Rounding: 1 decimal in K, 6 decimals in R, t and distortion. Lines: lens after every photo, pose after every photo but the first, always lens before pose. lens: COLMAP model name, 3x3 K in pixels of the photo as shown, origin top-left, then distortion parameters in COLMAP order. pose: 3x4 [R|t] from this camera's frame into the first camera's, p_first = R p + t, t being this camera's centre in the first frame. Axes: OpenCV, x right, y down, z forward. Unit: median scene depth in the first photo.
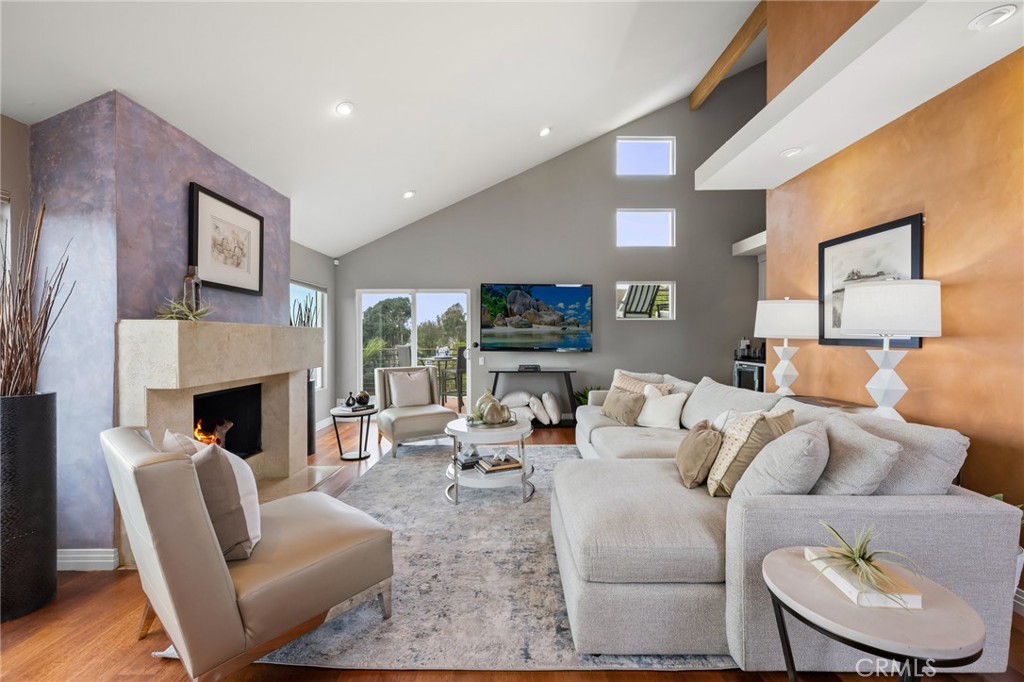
lens RADIAL K [[404.9, 0, 510.6], [0, 404.9, 338.8], [0, 0, 1]] dist [0.002502, 0.000058]
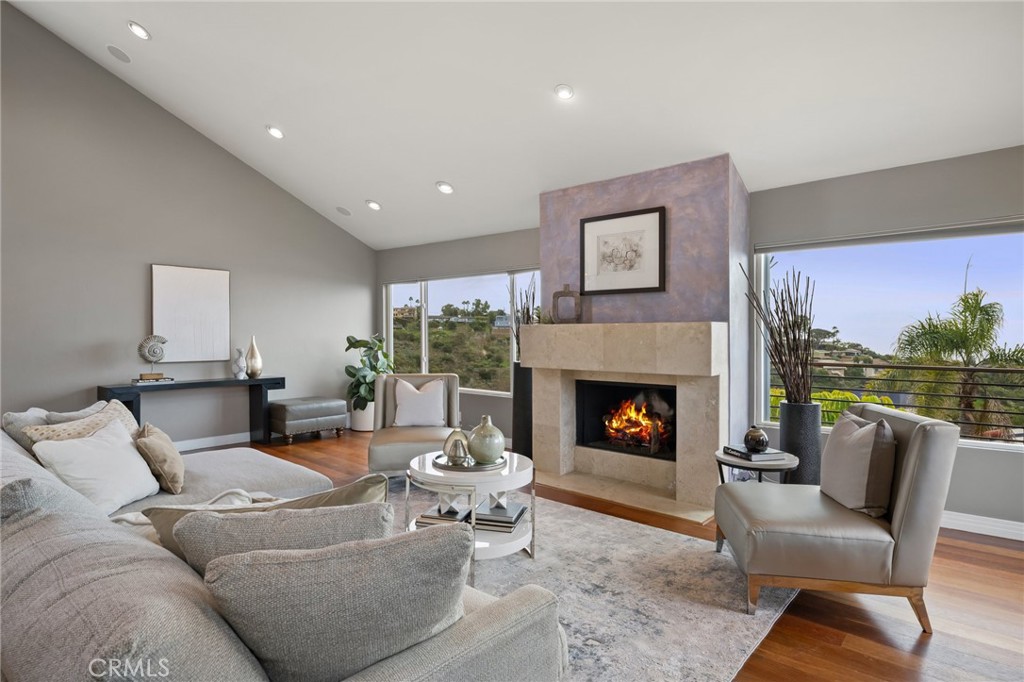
lens RADIAL K [[549.2, 0, 511.3], [0, 549.2, 340.1], [0, 0, 1]] dist [0.001317, 0.000038]
pose [[-0.651174, 0.008113, -0.758885, 0.520096], [-0.001787, 0.999924, 0.012224, -0.006979], [0.758926, 0.009316, -0.651110, 1.409796]]
